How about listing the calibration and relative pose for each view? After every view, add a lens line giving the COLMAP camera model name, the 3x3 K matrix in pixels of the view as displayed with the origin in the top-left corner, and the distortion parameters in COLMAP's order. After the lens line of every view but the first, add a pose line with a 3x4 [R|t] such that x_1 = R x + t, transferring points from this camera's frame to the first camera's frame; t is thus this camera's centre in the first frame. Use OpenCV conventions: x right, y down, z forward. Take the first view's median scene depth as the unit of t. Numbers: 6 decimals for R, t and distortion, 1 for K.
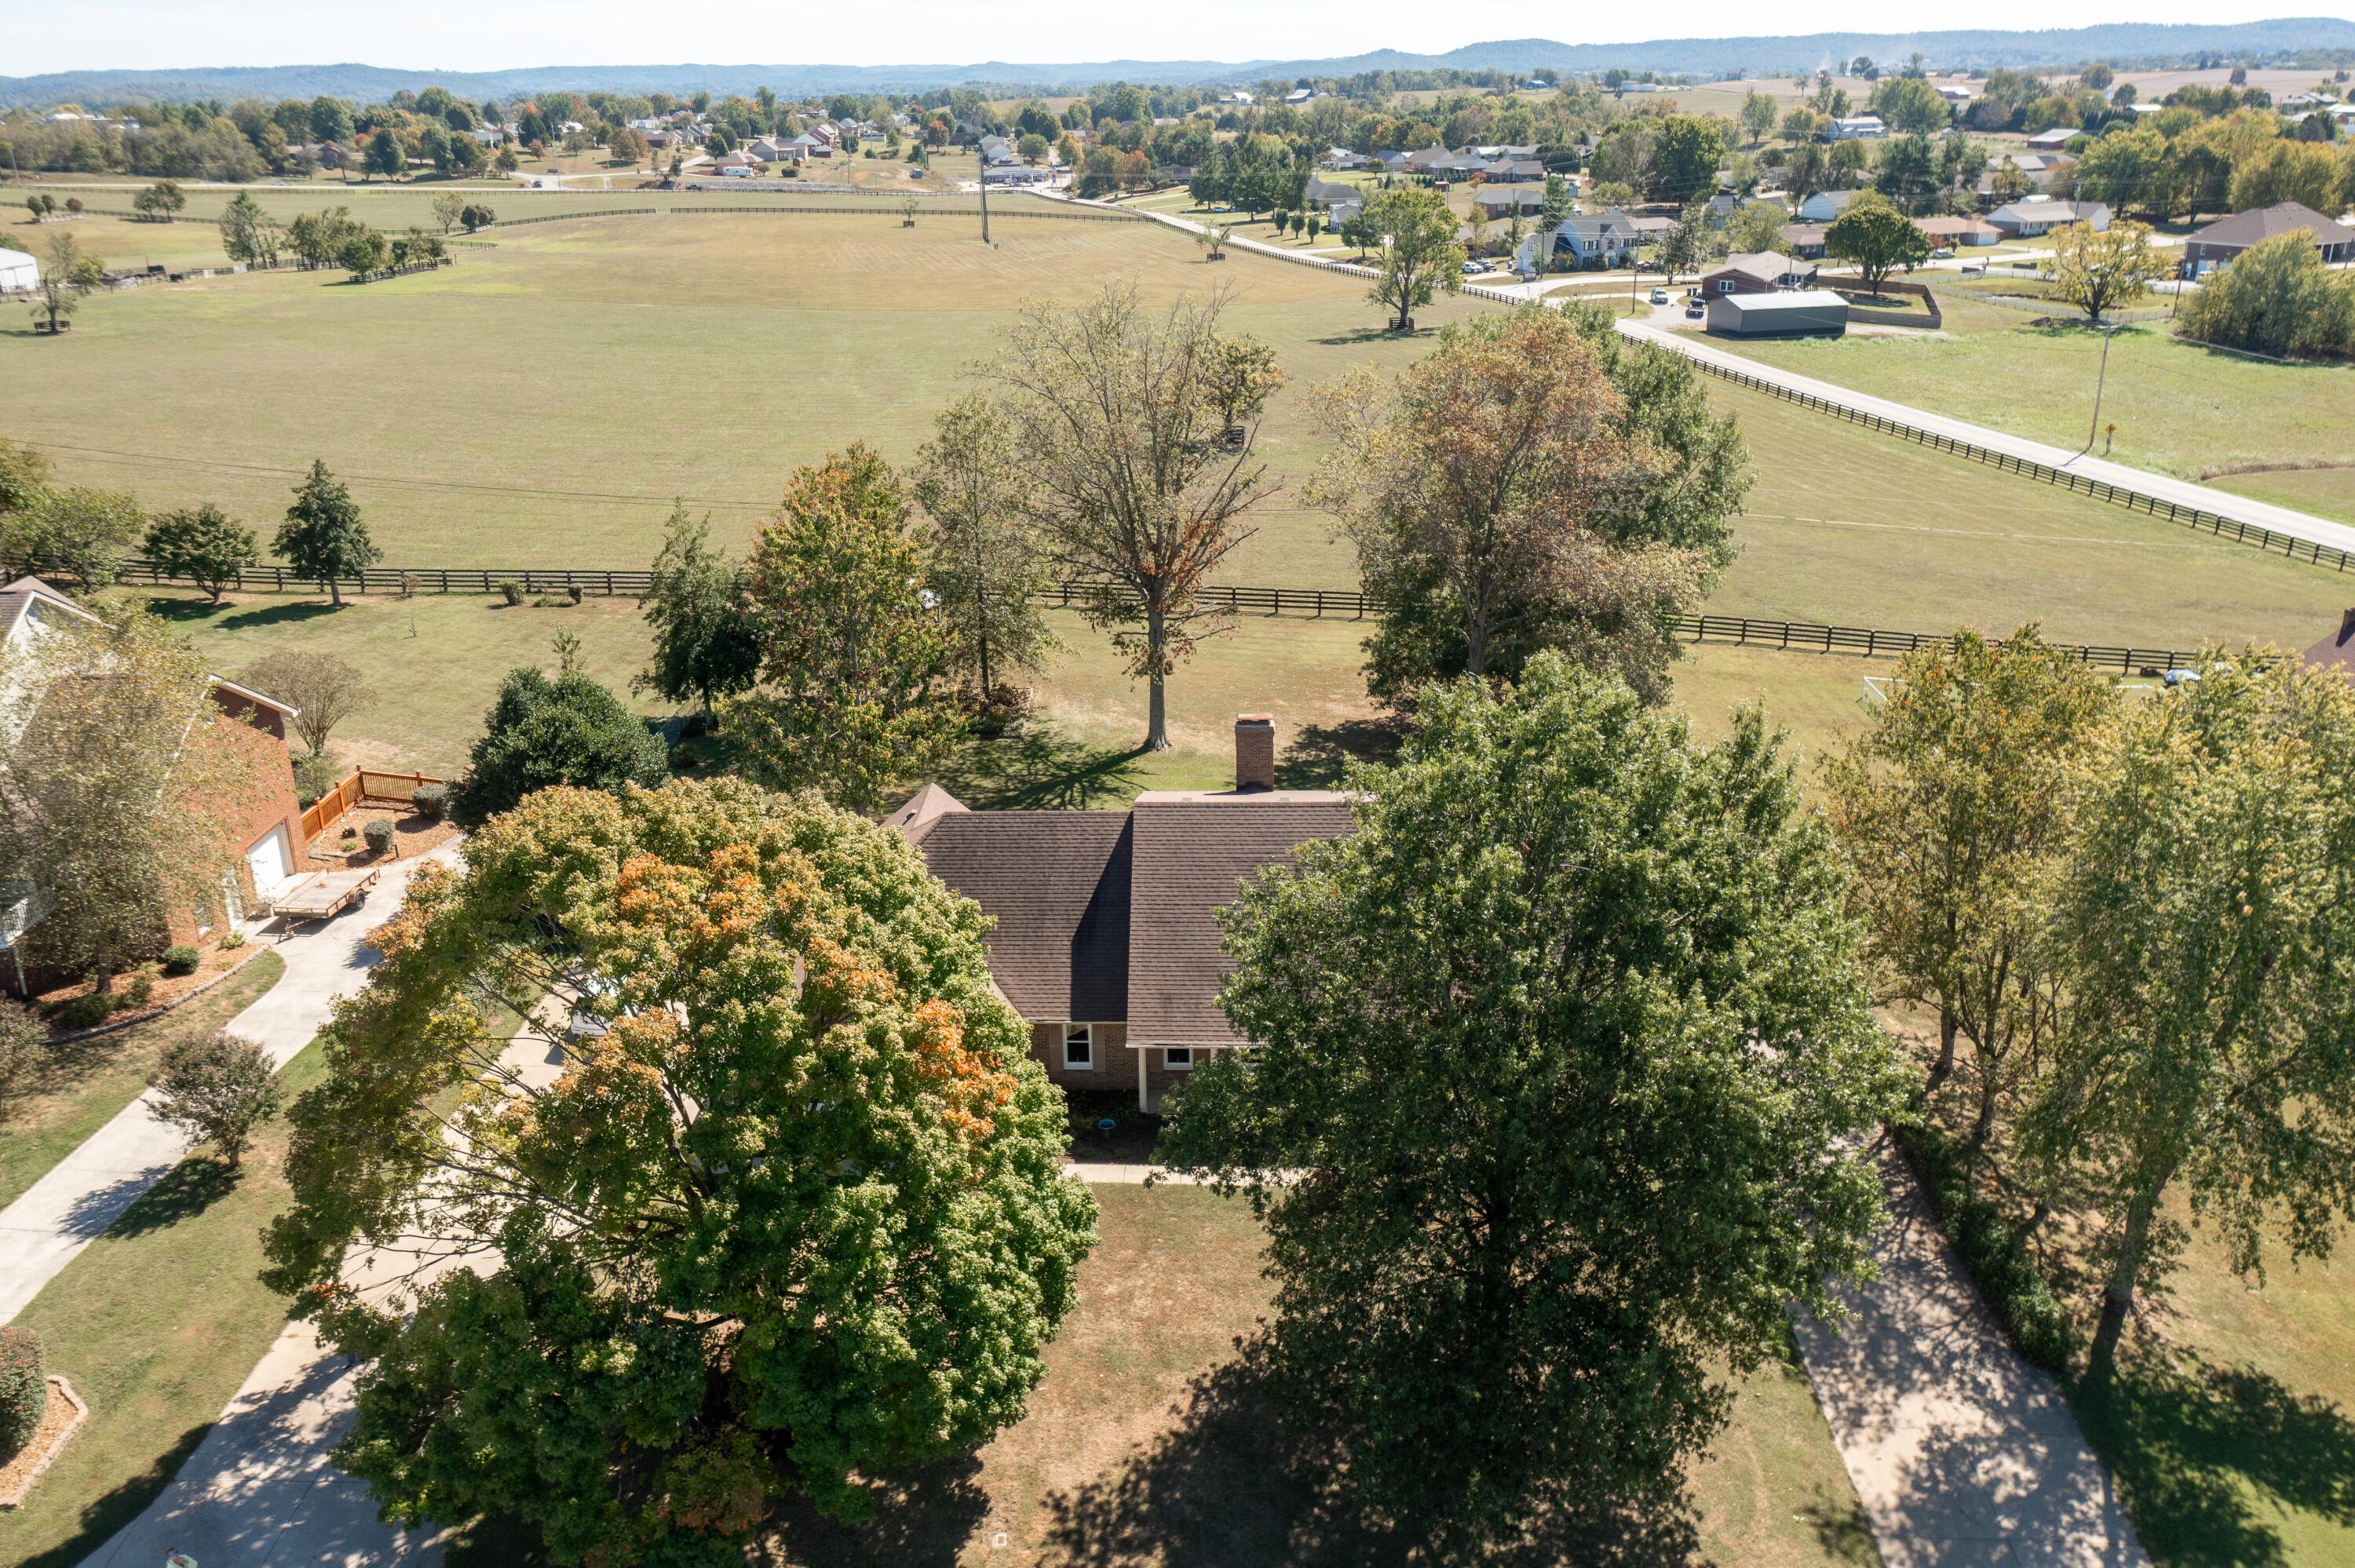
lens RADIAL K [[1879.7, 0, 1177.5], [0, 1879.7, 784.0], [0, 0, 1]] dist [-0.005551, -0.001564]
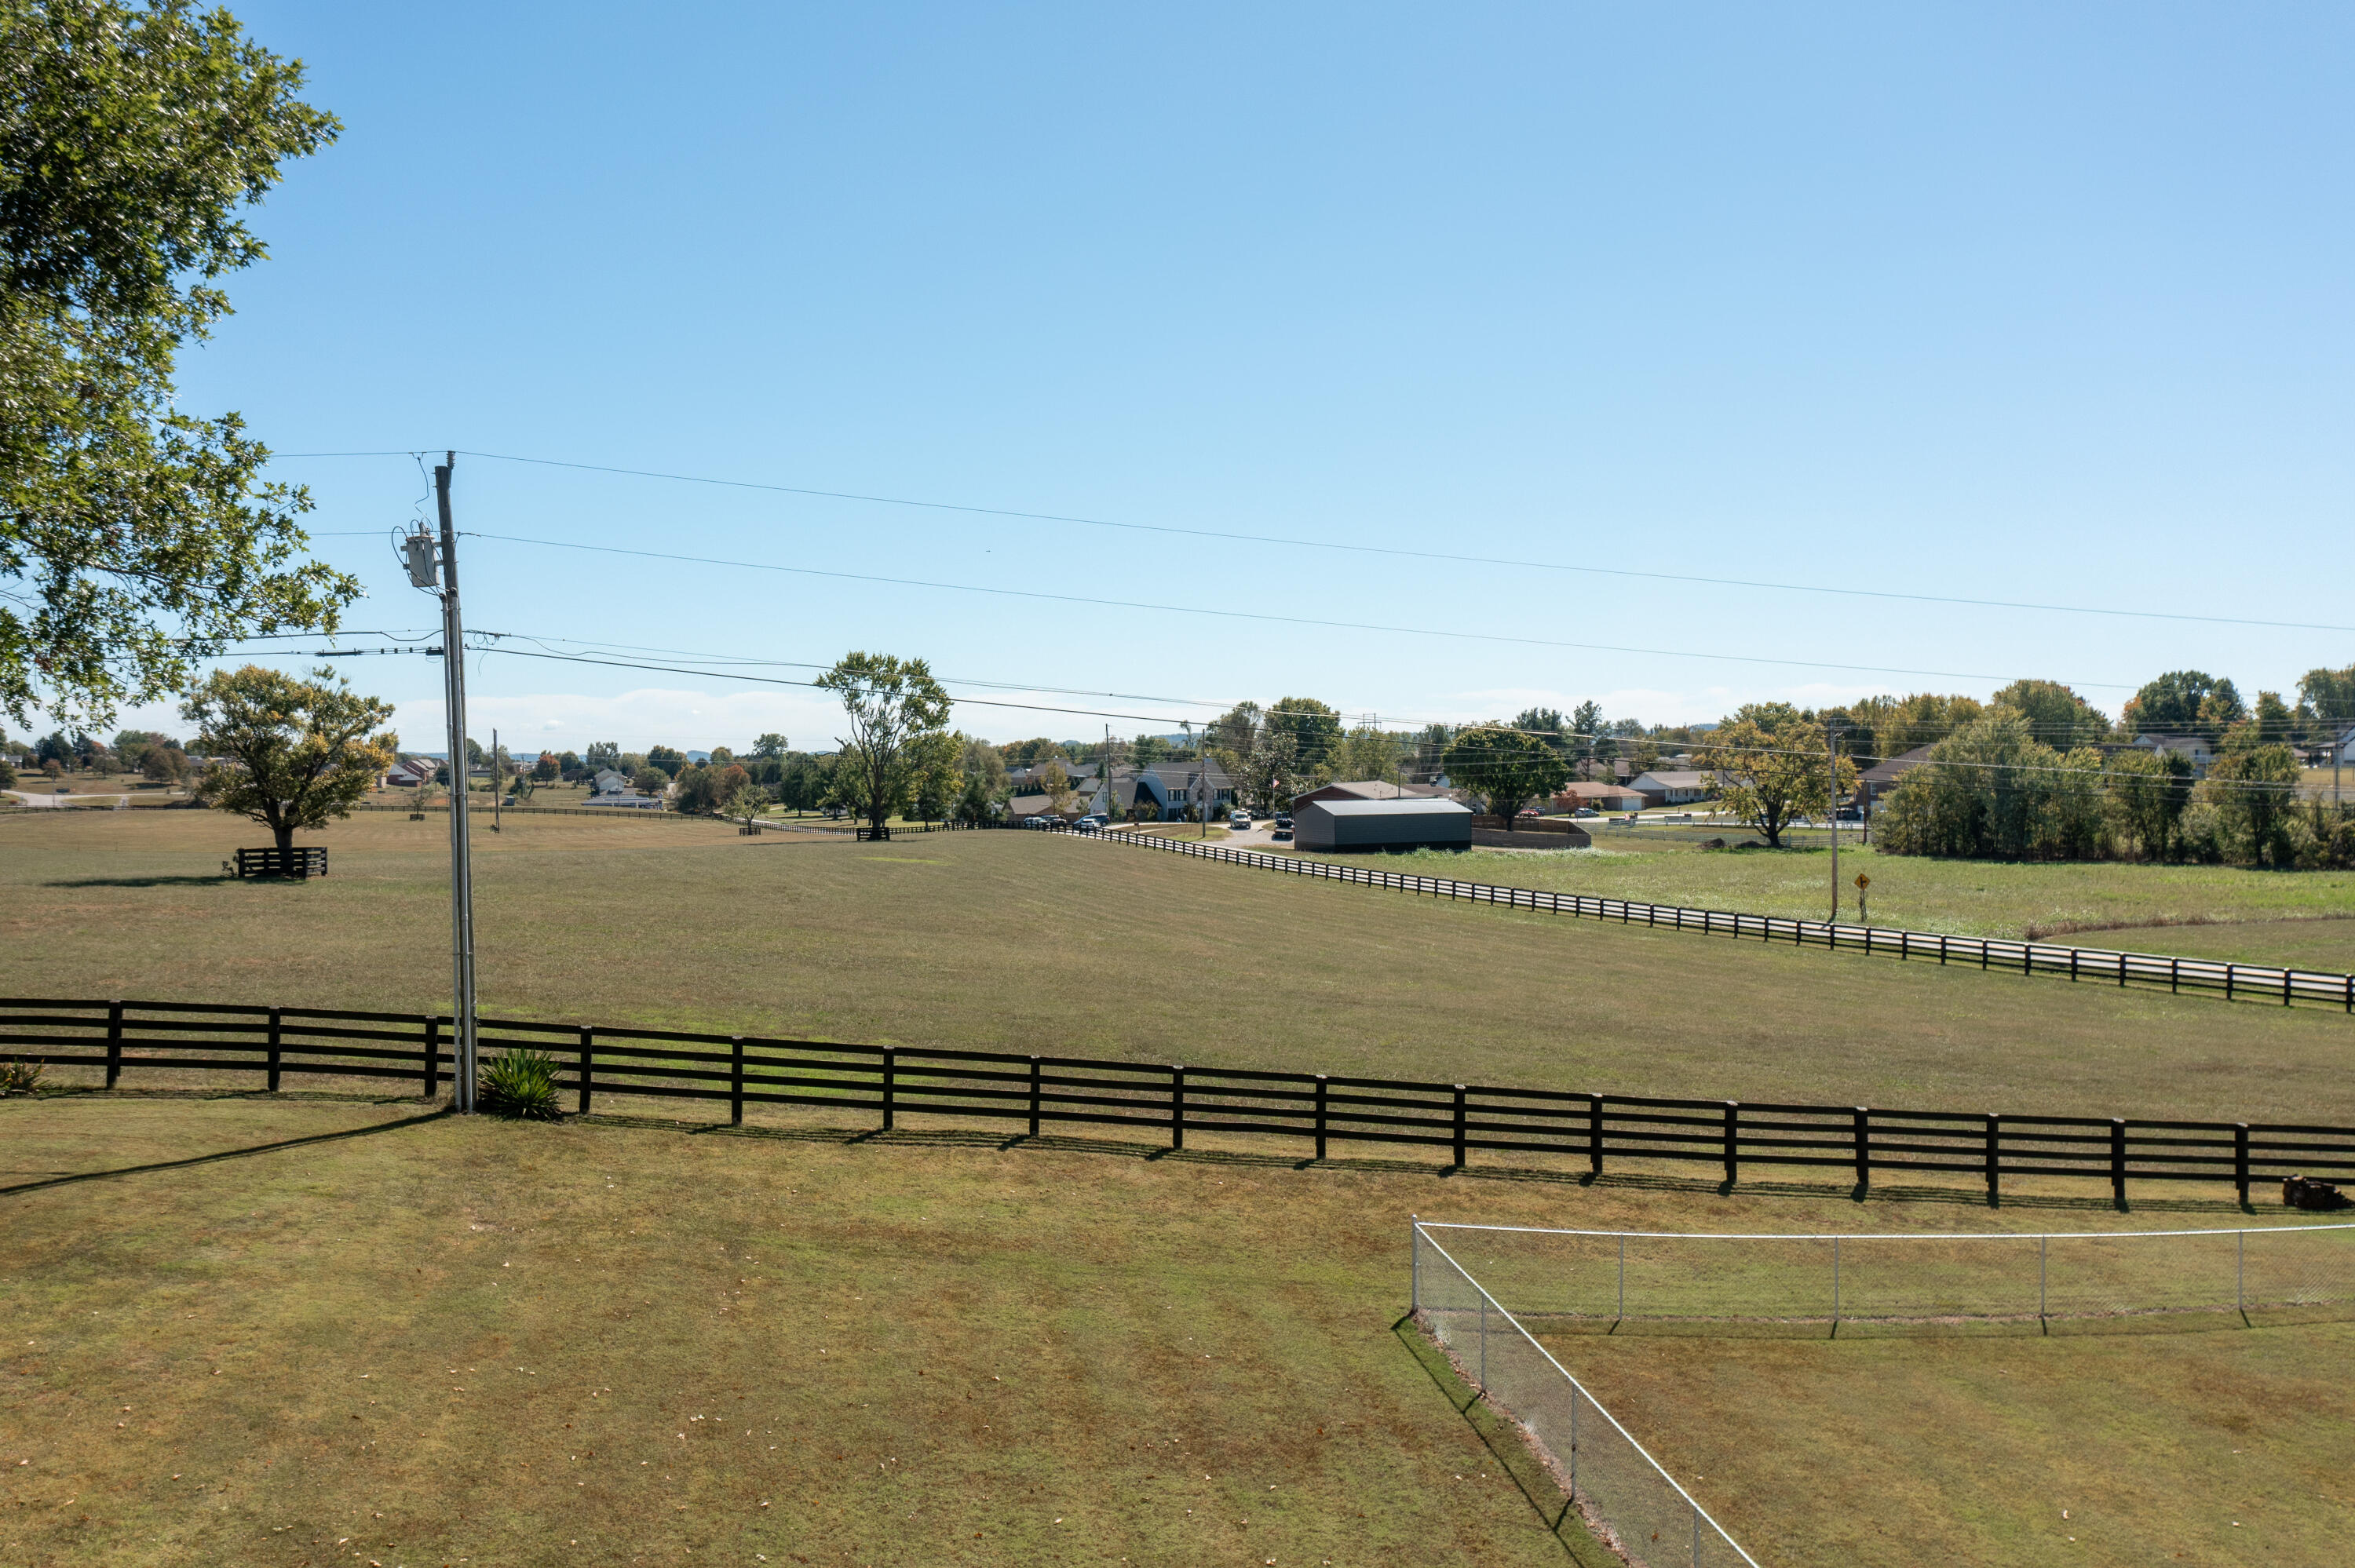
lens RADIAL K [[1879.7, 0, 1177.5], [0, 1879.7, 784.0], [0, 0, 1]] dist [-0.005551, -0.001564]
pose [[0.987695, 0.001588, 0.156387, 0.122285], [0.052517, 0.938518, -0.341213, -0.011789], [-0.147314, 0.345227, 0.926886, 0.312401]]
